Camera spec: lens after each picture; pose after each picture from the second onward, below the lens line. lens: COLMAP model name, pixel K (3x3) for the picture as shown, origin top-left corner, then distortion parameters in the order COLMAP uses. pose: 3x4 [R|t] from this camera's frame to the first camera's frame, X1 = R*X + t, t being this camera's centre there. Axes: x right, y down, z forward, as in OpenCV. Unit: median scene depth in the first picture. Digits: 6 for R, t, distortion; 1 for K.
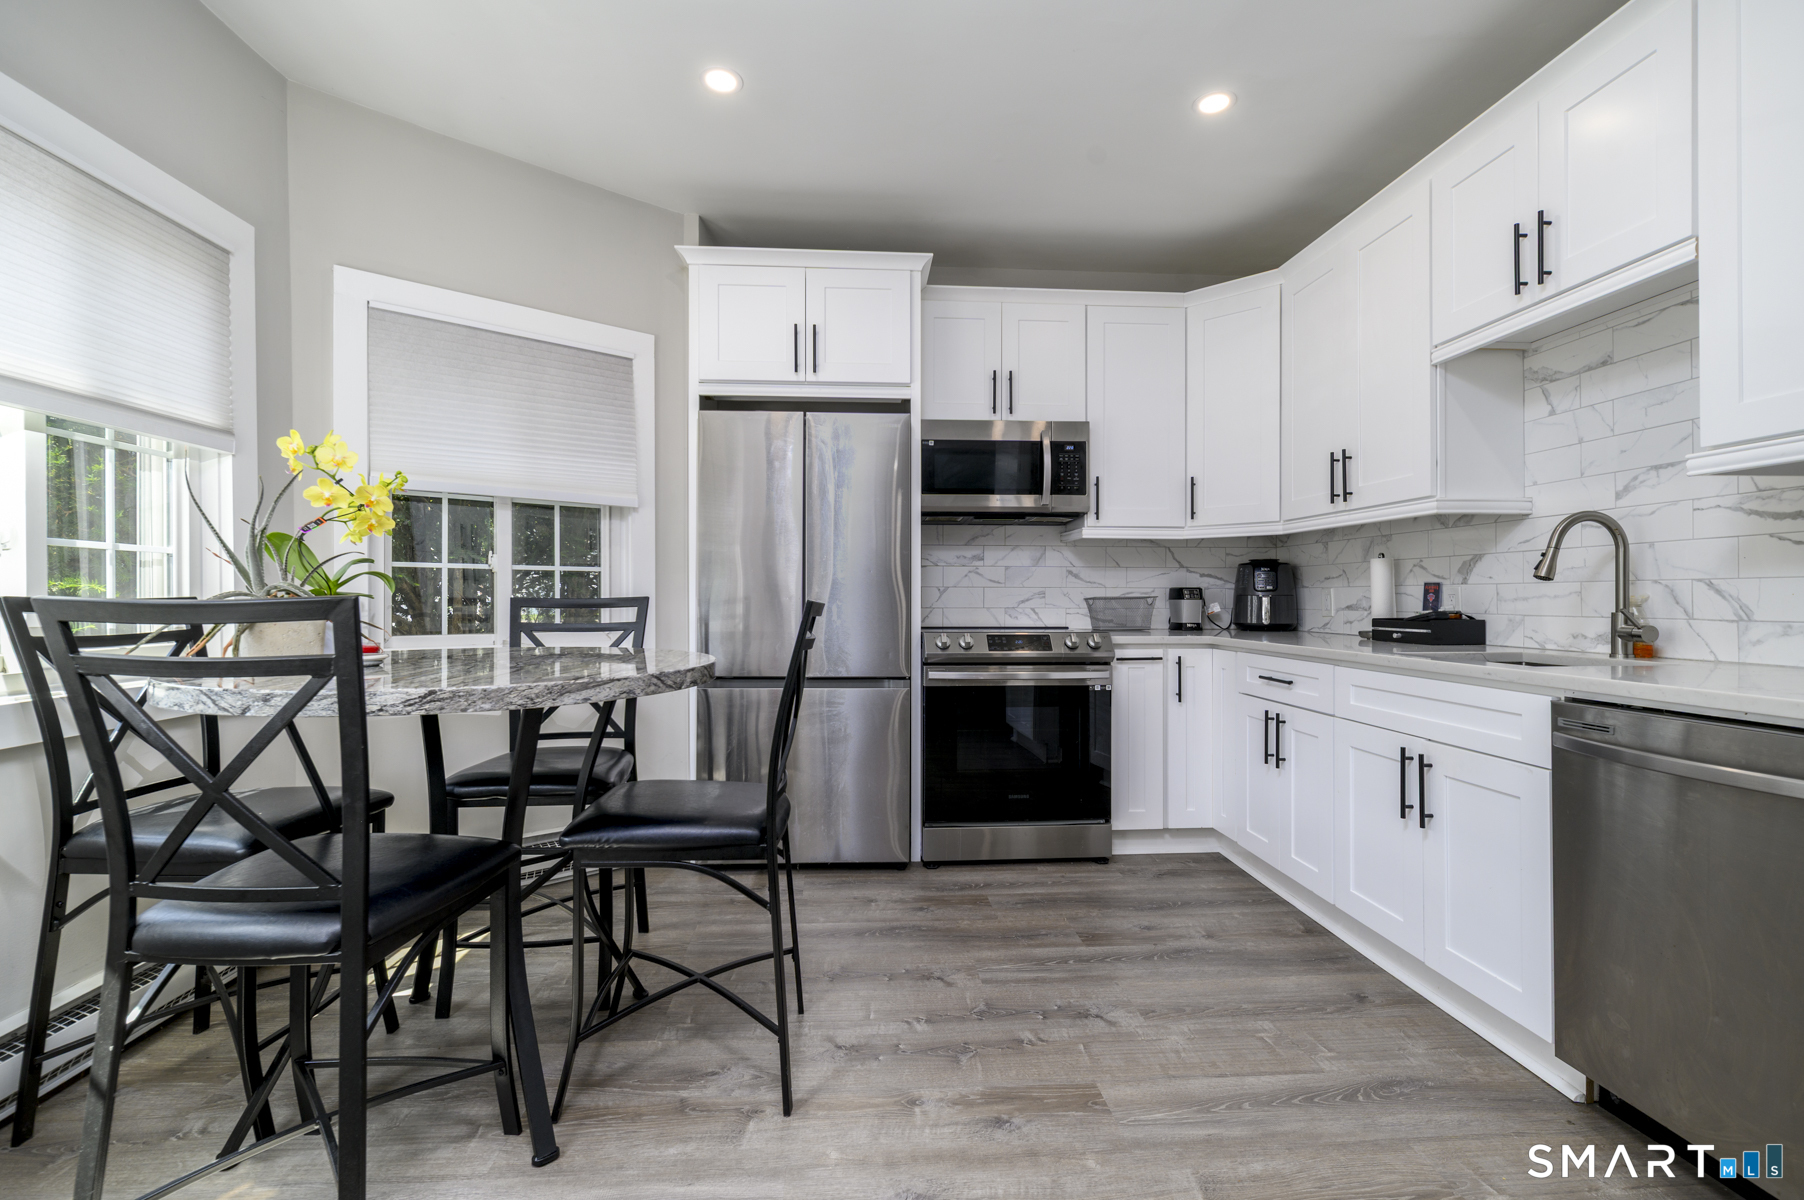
lens RADIAL K [[790.0, 0, 893.6], [0, 790.0, 601.2], [0, 0, 1]] dist [0.002040, -0.001279]
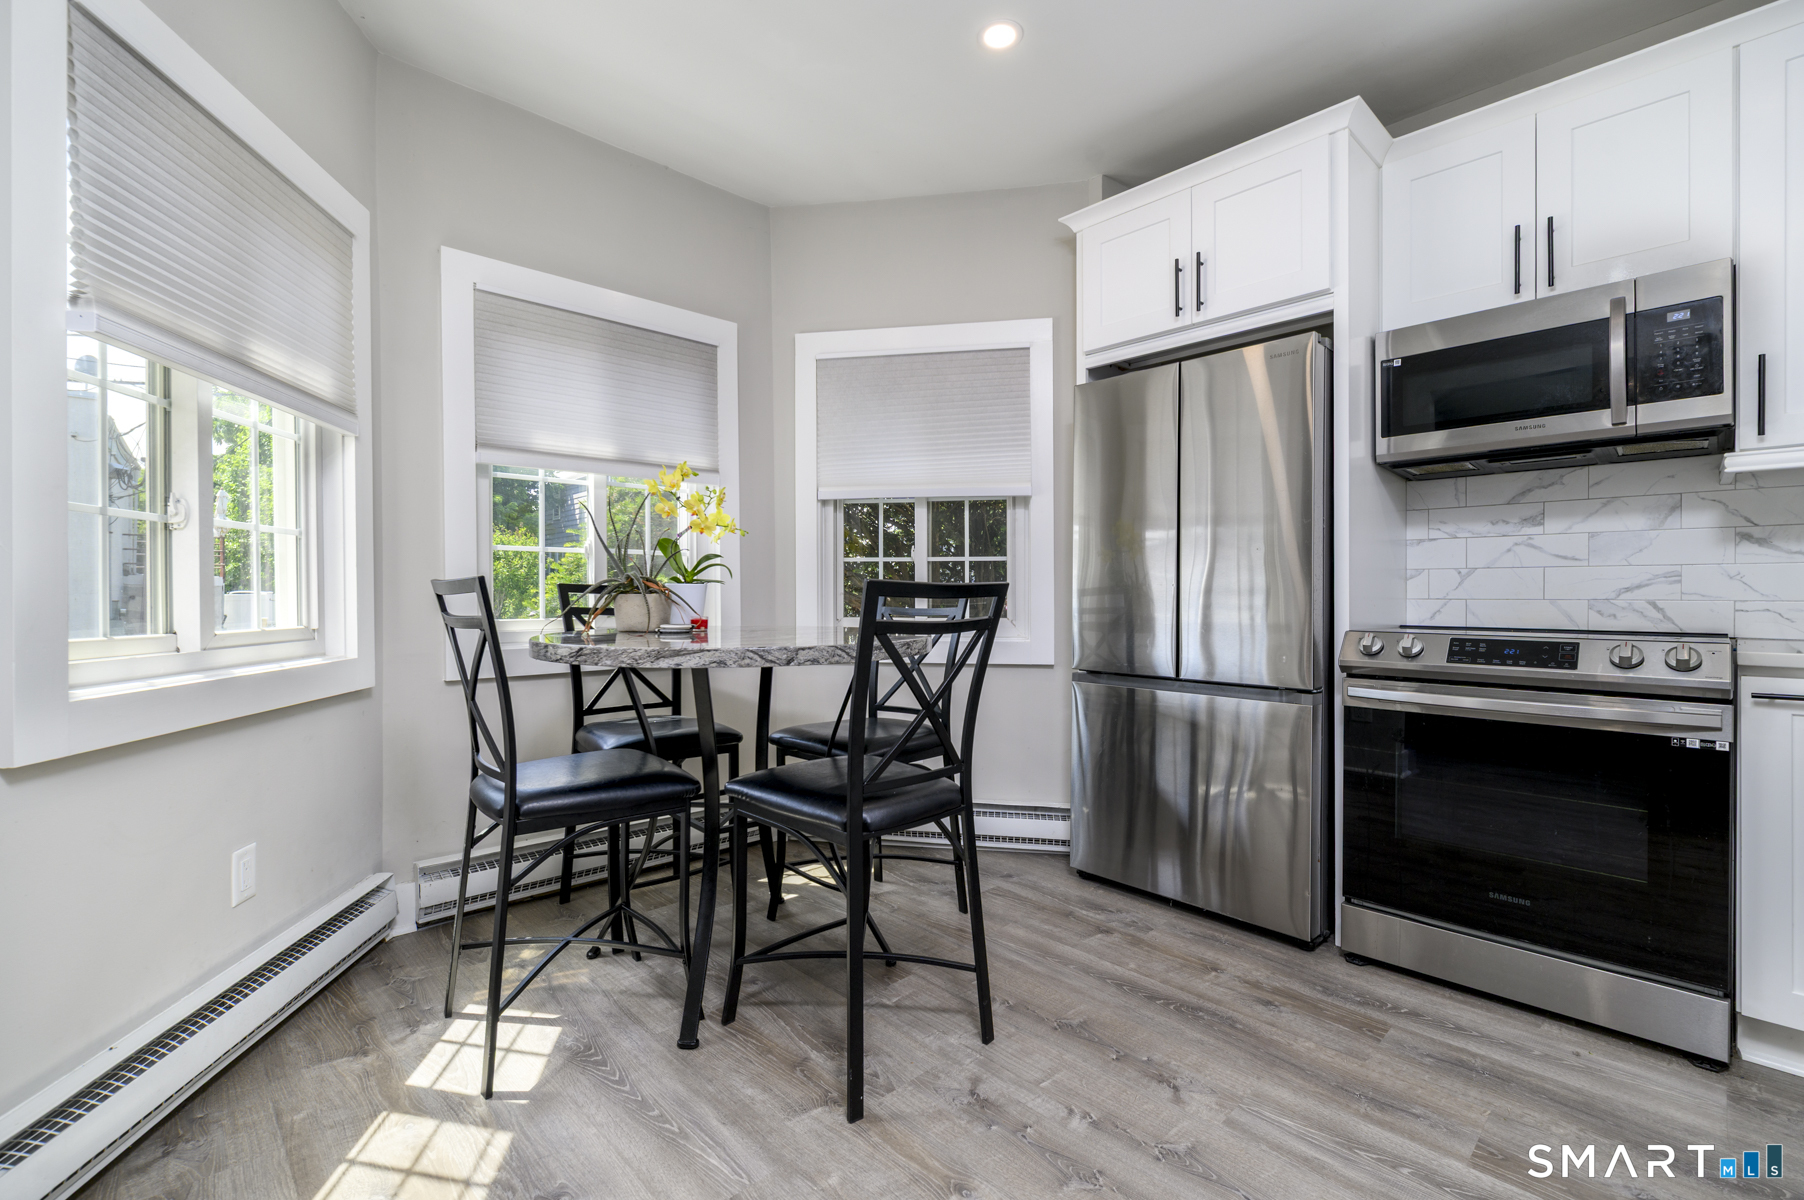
lens RADIAL K [[790.0, 0, 897.2], [0, 790.0, 601.6], [0, 0, 1]] dist [0.002040, -0.001279]
pose [[0.637705, 0.008347, -0.770235, 0.335146], [-0.002600, 0.999959, 0.008685, 0.007243], [0.770276, -0.003536, 0.637701, 0.231047]]
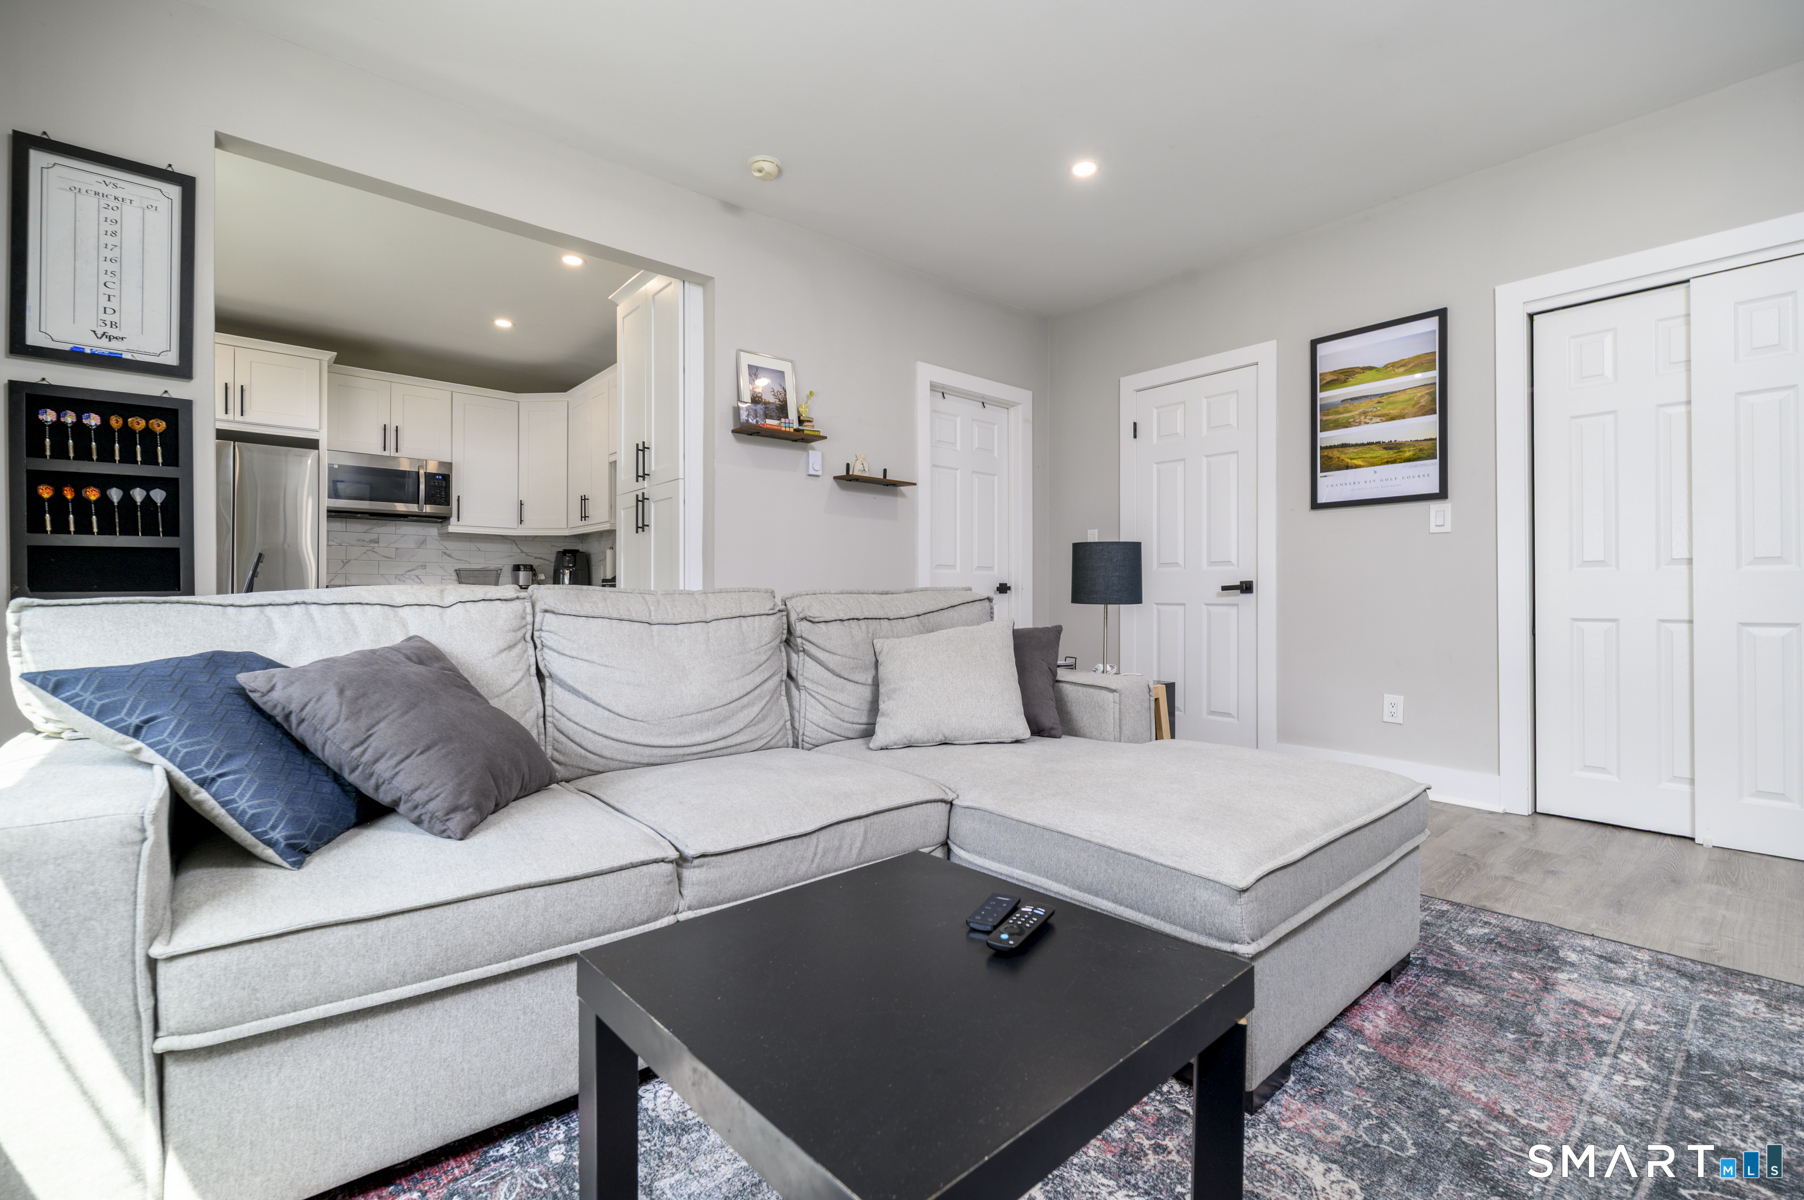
lens RADIAL K [[790.0, 0, 907.2], [0, 790.0, 584.5], [0, 0, 1]] dist [0.002040, -0.001279]
pose [[0.794629, 0.010431, 0.607006, -0.001142], [0.000330, 0.999845, -0.017614, 0.068241], [-0.607095, 0.014197, 0.794502, -1.016741]]
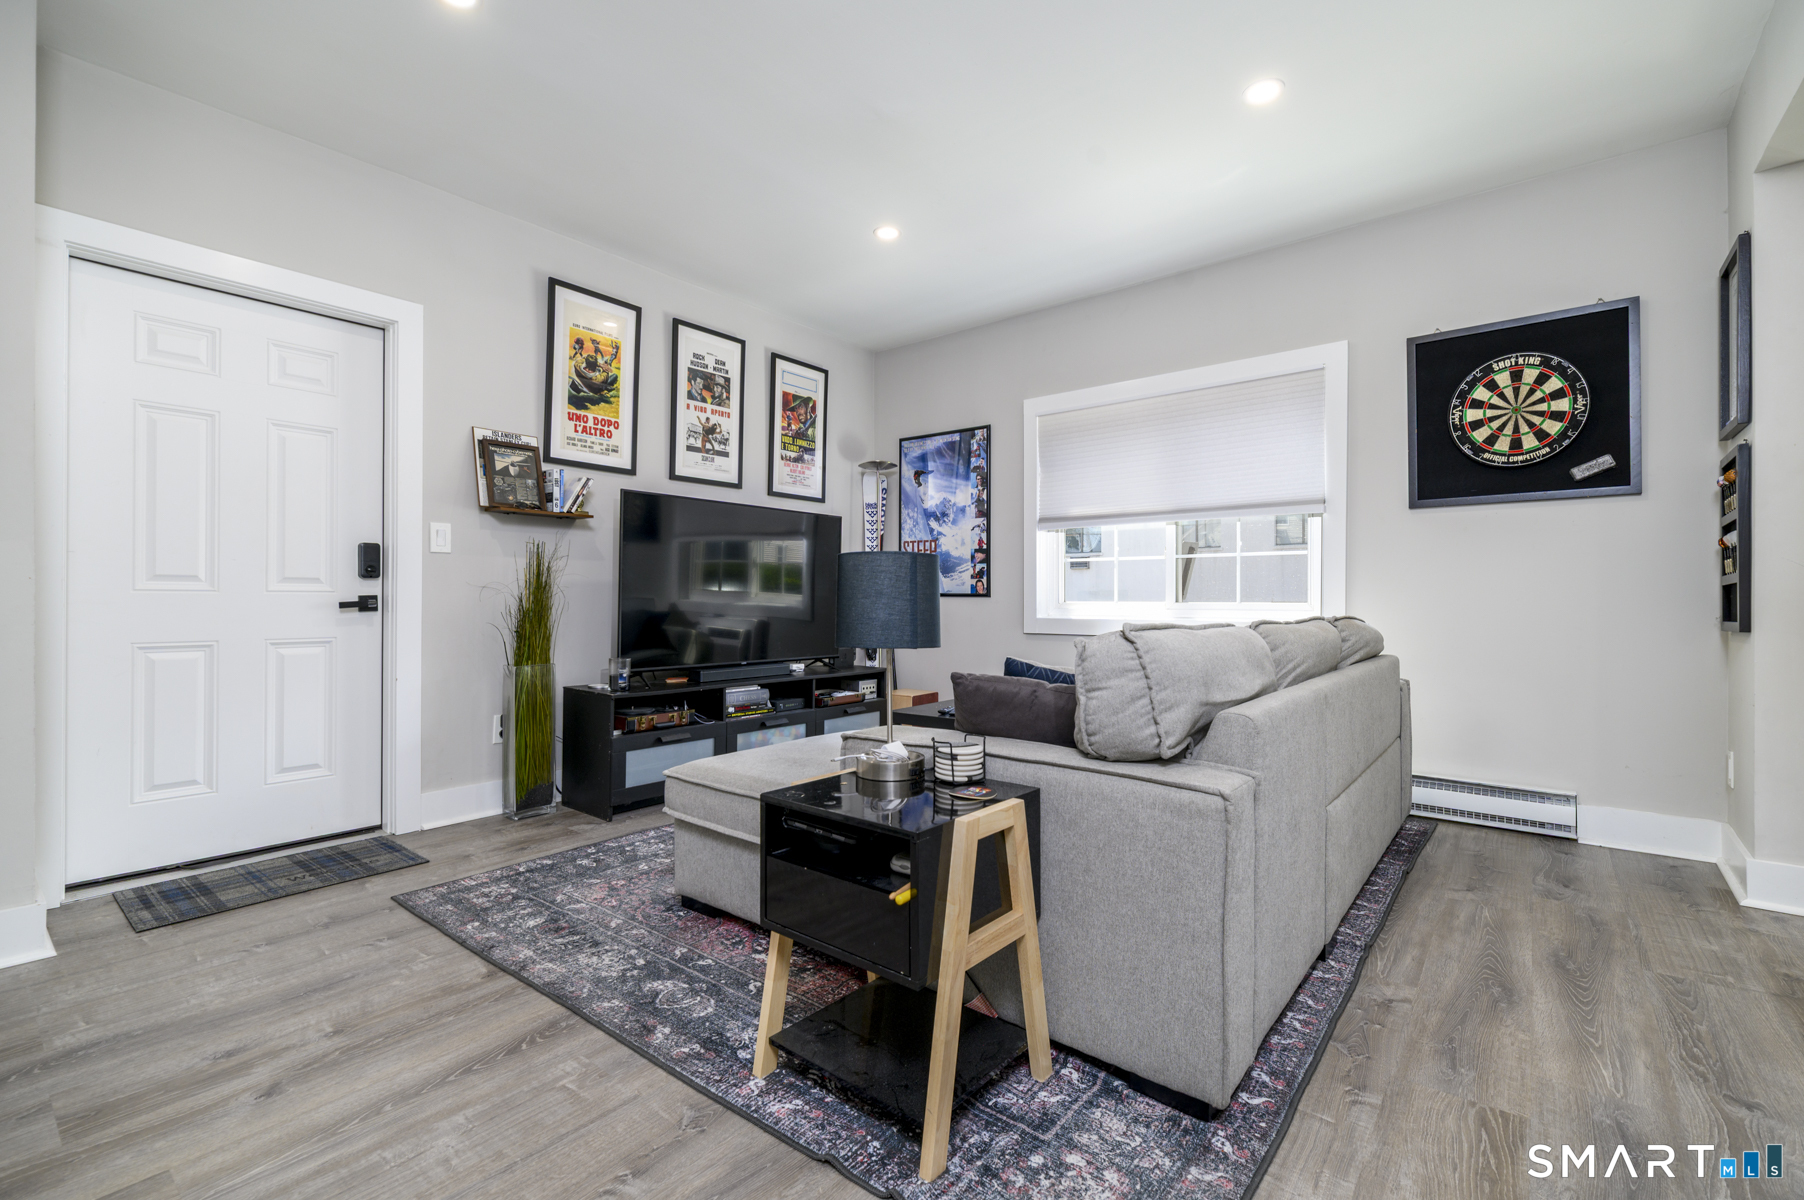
lens RADIAL K [[790.0, 0, 899.7], [0, 790.0, 590.5], [0, 0, 1]] dist [0.002040, -0.001279]
pose [[-0.680128, -0.006549, -0.733064, 1.098683], [-0.003059, 0.999977, -0.006096, 0.036554], [0.733087, -0.001903, -0.680133, -0.075822]]
